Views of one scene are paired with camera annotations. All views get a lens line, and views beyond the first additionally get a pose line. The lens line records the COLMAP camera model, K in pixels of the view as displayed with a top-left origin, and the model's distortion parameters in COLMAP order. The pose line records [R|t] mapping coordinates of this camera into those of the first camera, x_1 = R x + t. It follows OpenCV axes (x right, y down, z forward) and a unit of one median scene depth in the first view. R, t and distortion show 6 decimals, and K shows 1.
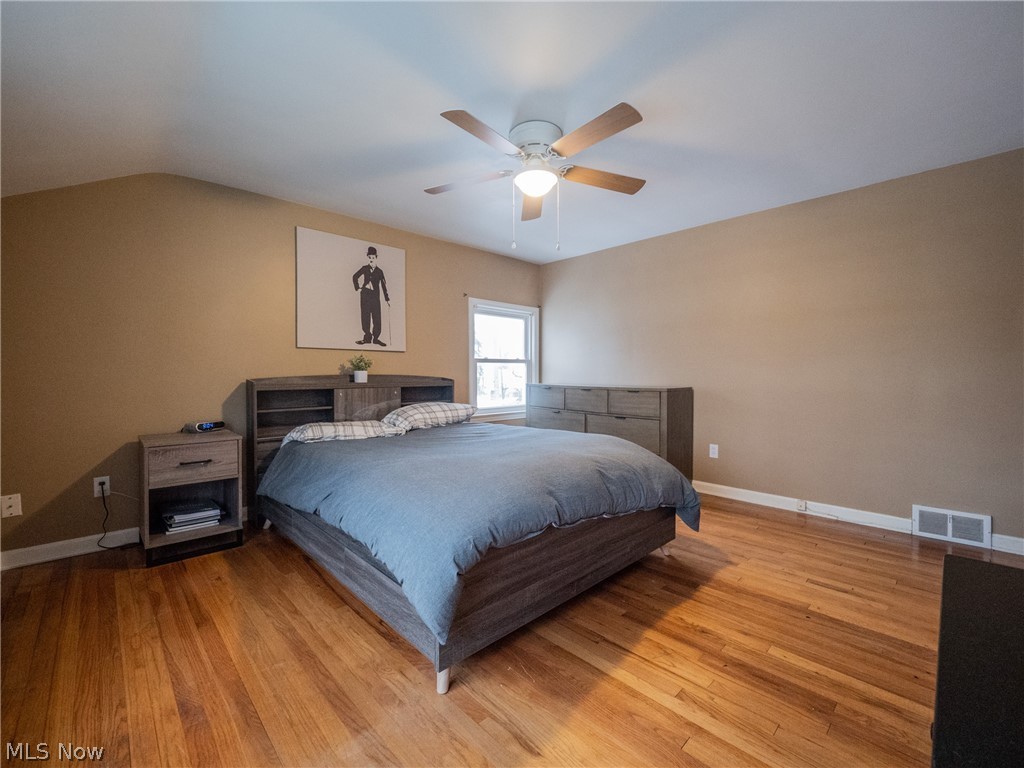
lens RADIAL K [[445.9, 0, 509.6], [0, 445.9, 386.1], [0, 0, 1]] dist [-0.000504, 0.000297]
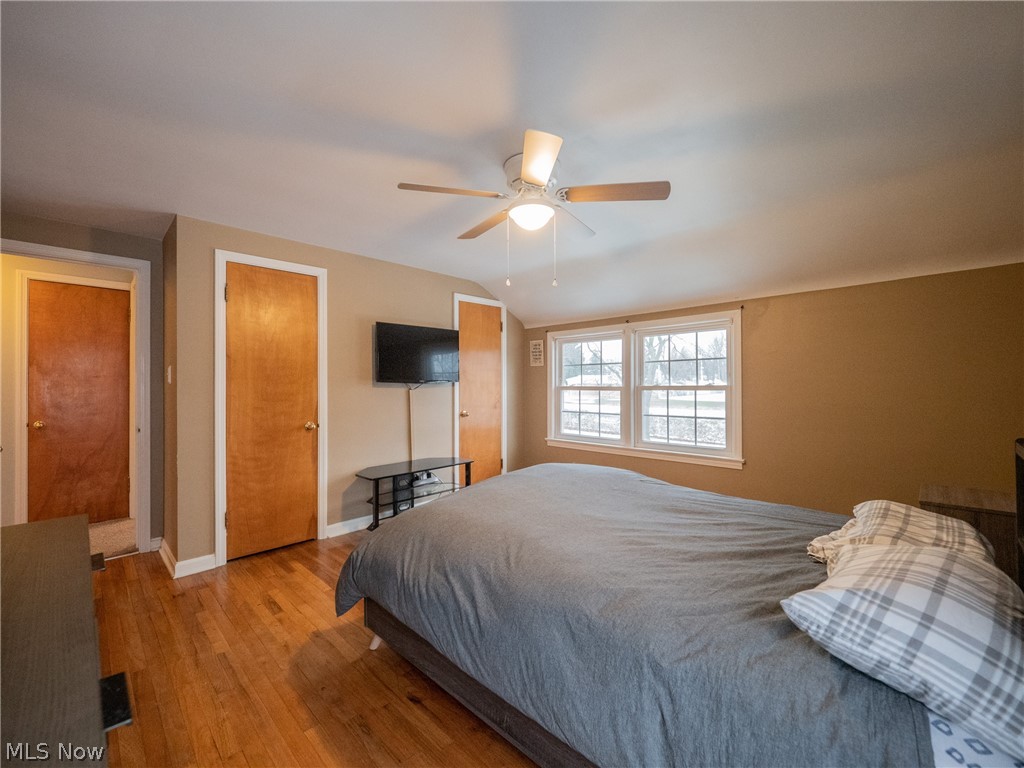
lens RADIAL K [[417.5, 0, 480.8], [0, 417.5, 379.0], [0, 0, 1]] dist [-0.000238, -0.000080]
pose [[-0.999016, 0.012958, 0.042414, 0.088471], [0.013492, 0.999833, 0.012313, -0.083805], [-0.042247, 0.012873, -0.999024, 1.258622]]
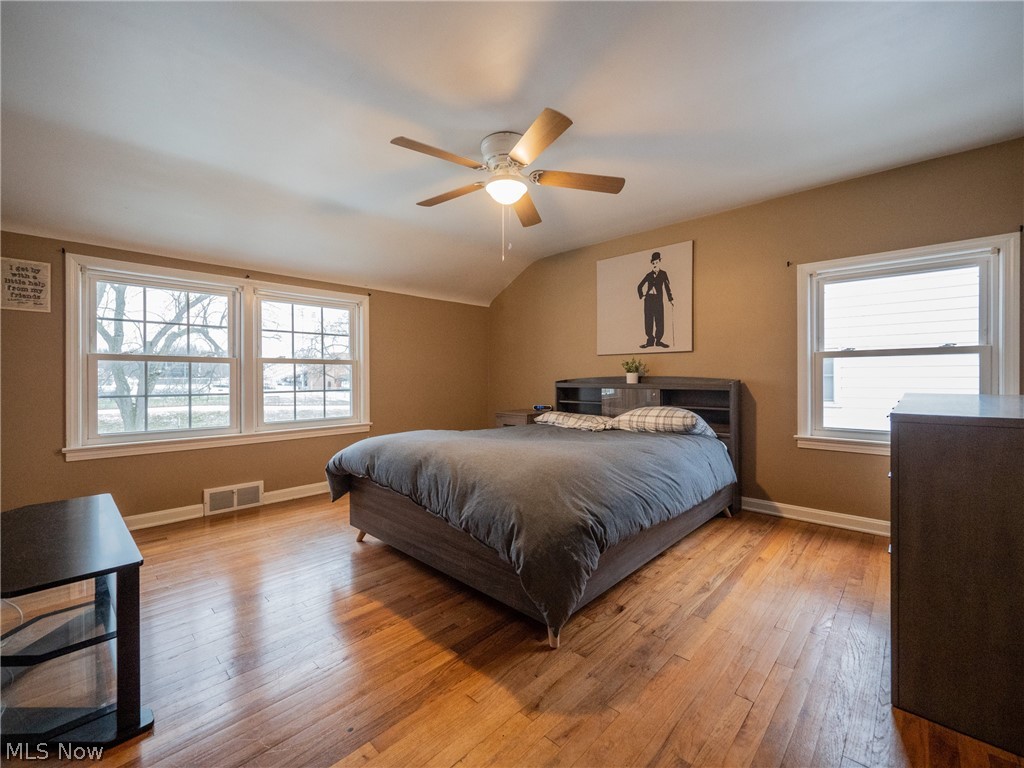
lens RADIAL K [[447.4, 0, 508.8], [0, 447.4, 384.0], [0, 0, 1]] dist [-0.005713, -0.000467]
pose [[0.014462, 0.014477, -0.999791, 0.731357], [-0.025486, 0.999576, 0.014106, -0.014392], [0.999571, 0.025277, 0.014825, 0.660249]]
